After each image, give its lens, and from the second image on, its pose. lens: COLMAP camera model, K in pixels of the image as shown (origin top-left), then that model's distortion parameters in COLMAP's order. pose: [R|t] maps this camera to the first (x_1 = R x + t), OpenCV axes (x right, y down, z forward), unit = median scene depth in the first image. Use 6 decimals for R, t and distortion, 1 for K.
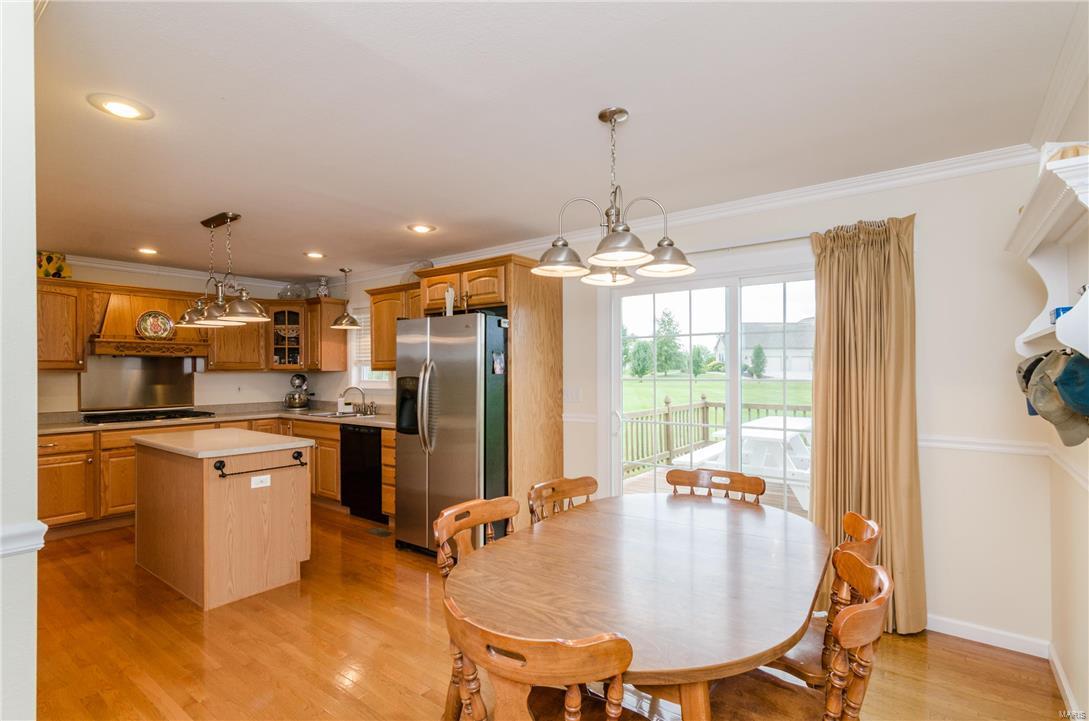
lens RADIAL K [[520.7, 0, 555.6], [0, 520.7, 369.0], [0, 0, 1]] dist [0.001683, 0.000112]
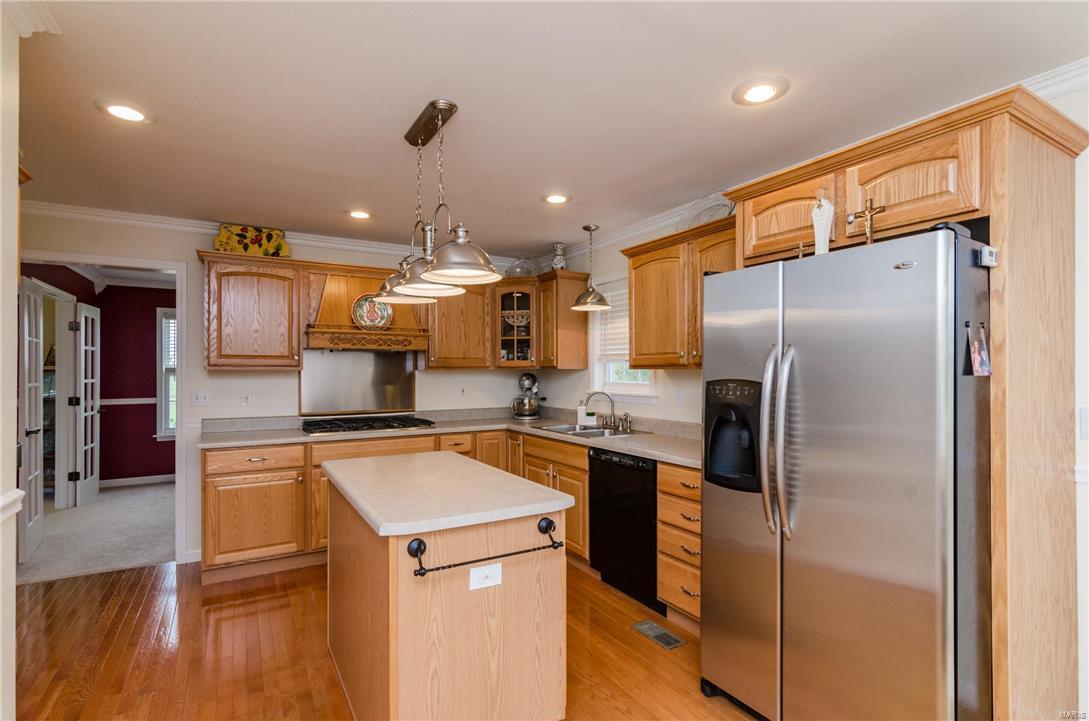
lens RADIAL K [[529.7, 0, 547.7], [0, 529.7, 365.5], [0, 0, 1]] dist [-0.000852, -0.000321]
pose [[0.921123, -0.000470, -0.389271, -0.200685], [-0.001557, 0.999987, -0.004891, 0.002671], [0.389268, 0.005111, 0.921110, 0.355072]]
